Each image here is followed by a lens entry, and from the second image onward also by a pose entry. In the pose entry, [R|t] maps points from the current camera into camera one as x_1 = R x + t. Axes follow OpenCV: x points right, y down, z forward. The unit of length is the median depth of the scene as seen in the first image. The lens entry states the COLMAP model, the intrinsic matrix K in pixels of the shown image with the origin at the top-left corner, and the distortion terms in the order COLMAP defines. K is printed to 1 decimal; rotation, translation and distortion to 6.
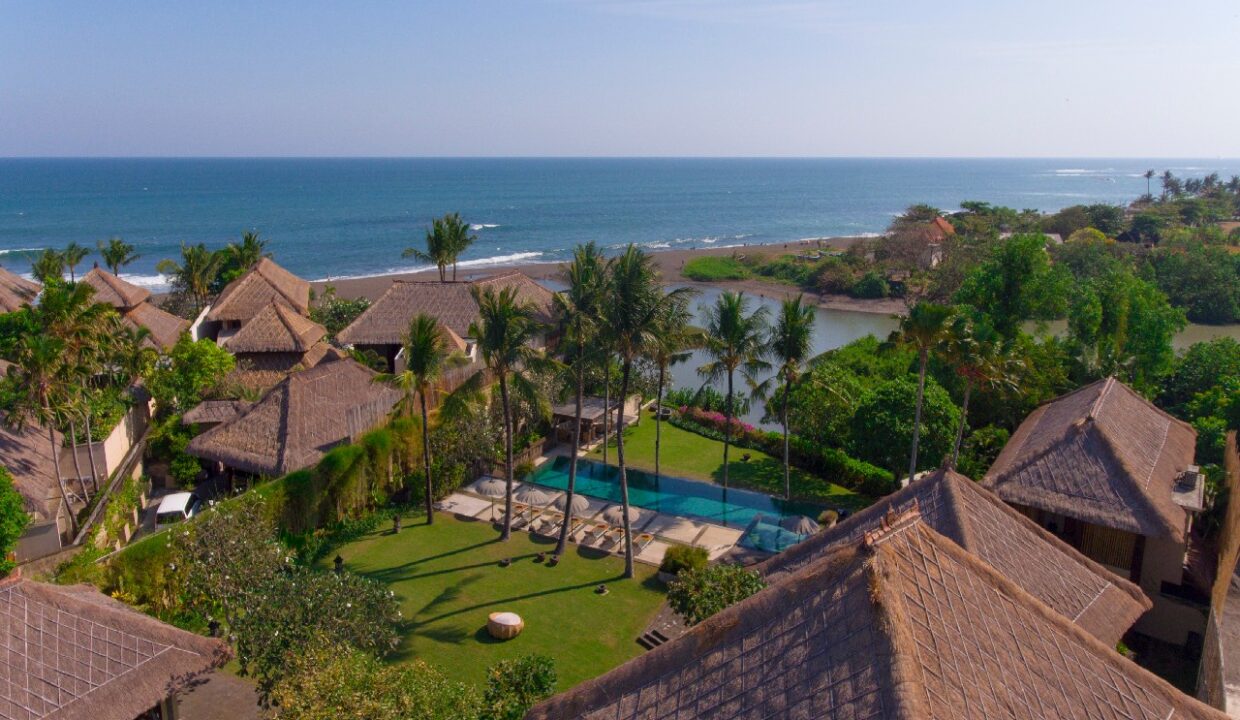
lens RADIAL K [[772.4, 0, 619.1], [0, 772.4, 323.3], [0, 0, 1]] dist [-0.000269, -0.000175]
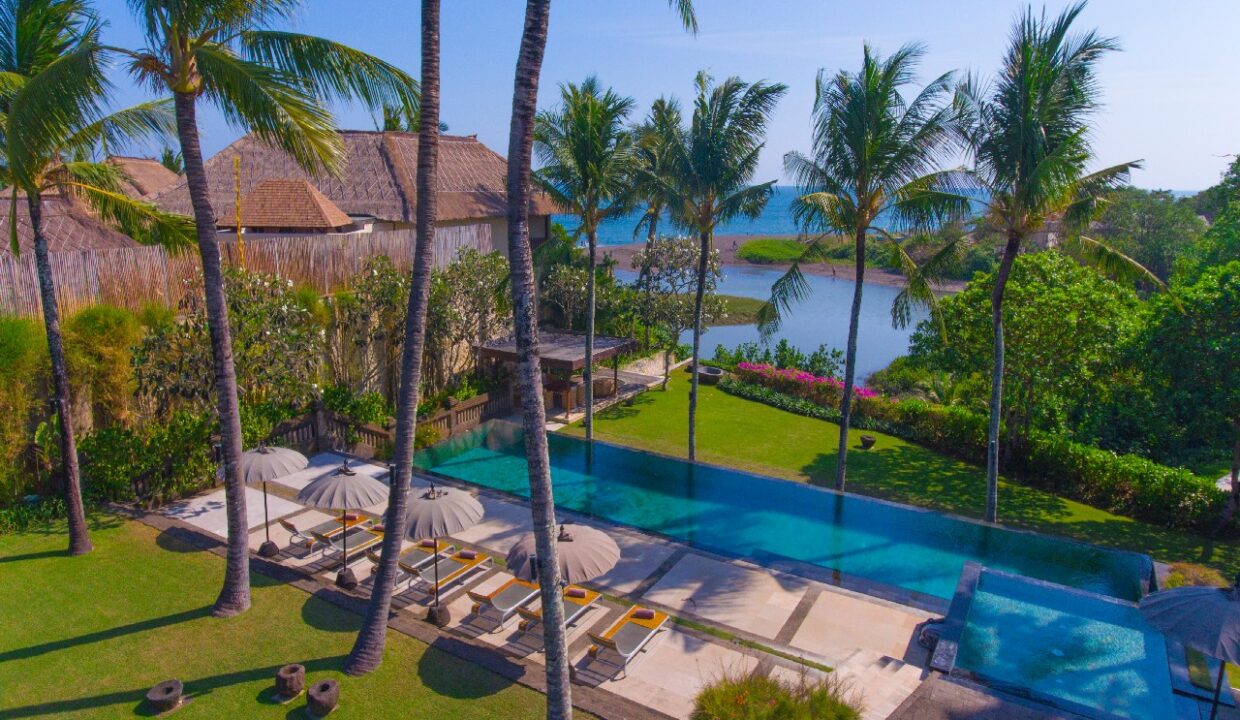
lens RADIAL K [[772.4, 0, 619.1], [0, 772.4, 323.3], [0, 0, 1]] dist [-0.000269, -0.000175]
pose [[0.997587, 0.021849, -0.065897, 0.040285], [-0.023746, 0.999322, -0.028145, 0.144400], [0.065237, 0.029642, 0.997429, 0.607014]]
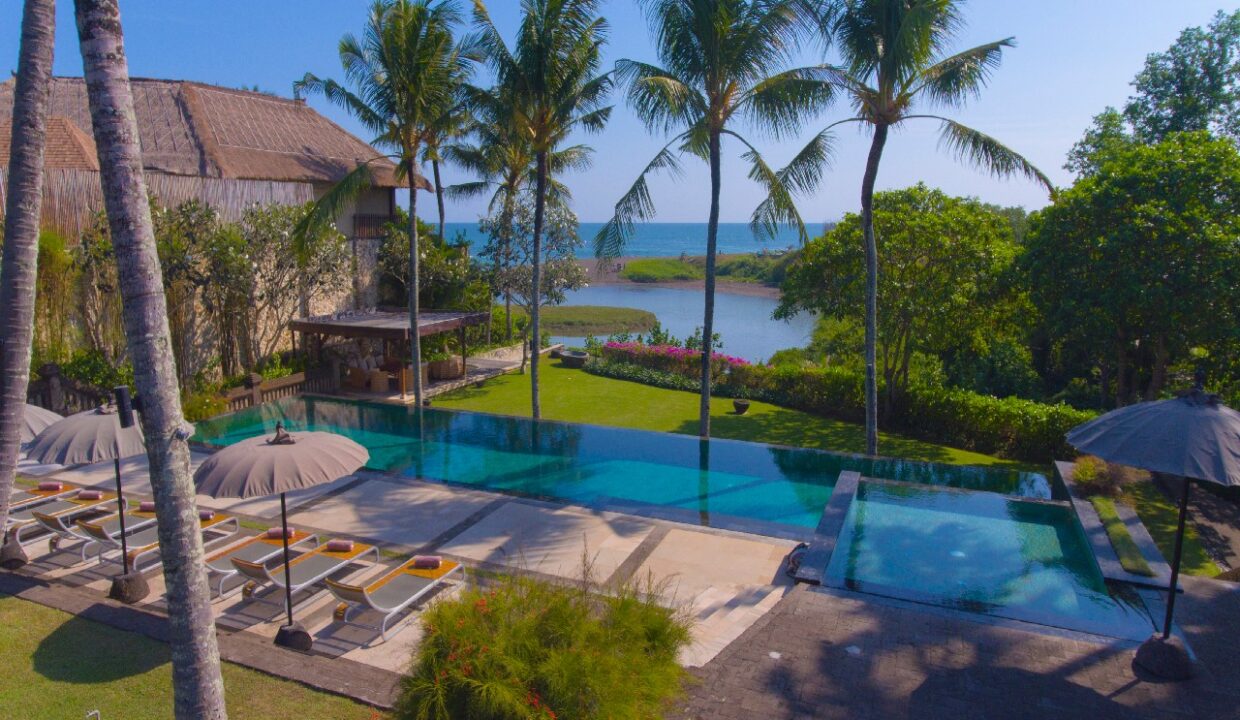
lens RADIAL K [[777.2, 0, 618.0], [0, 777.2, 326.5], [0, 0, 1]] dist [0.002670, 0.003938]
pose [[0.997405, -0.008452, 0.071503, 0.074463], [0.013617, 0.997307, -0.072062, 0.202818], [-0.070702, 0.072849, 0.994834, 0.687647]]
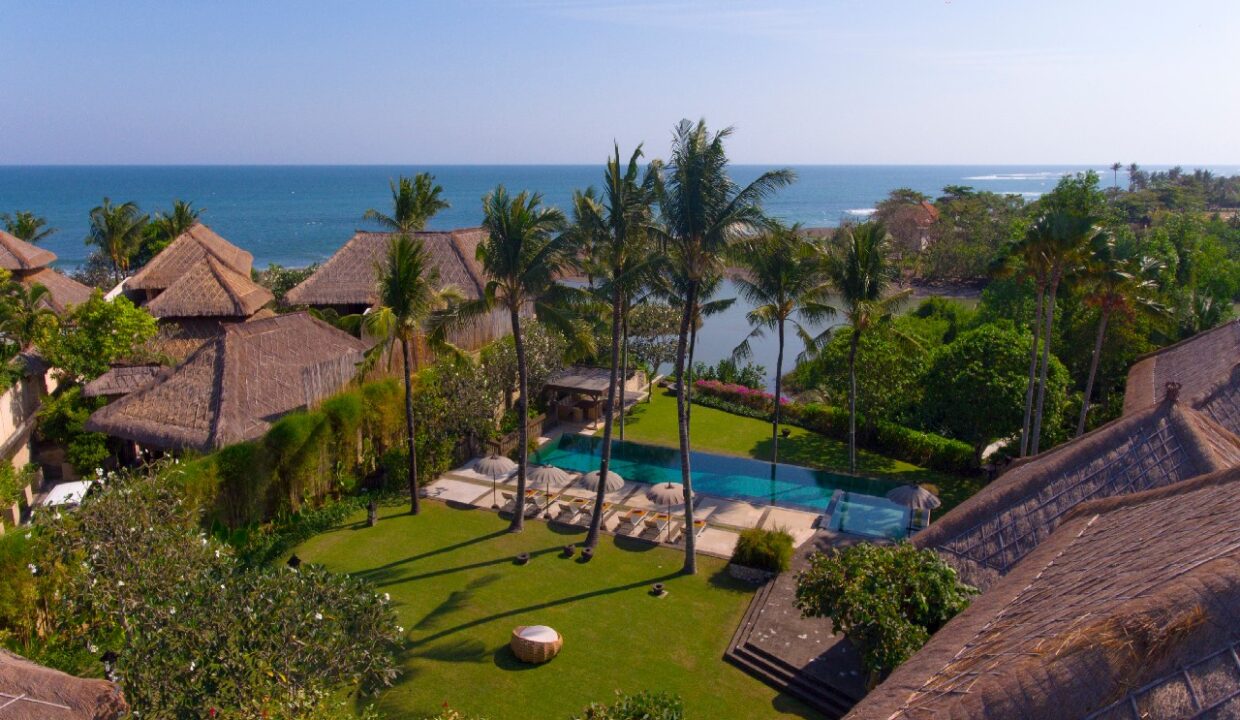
lens RADIAL K [[784.3, 0, 620.2], [0, 784.3, 323.6], [0, 0, 1]] dist [0.000675, -0.001519]
pose [[0.998364, -0.011712, 0.055973, -0.079162], [0.012244, 0.999883, -0.009168, 0.077430], [-0.055859, 0.009838, 0.998390, 0.201555]]
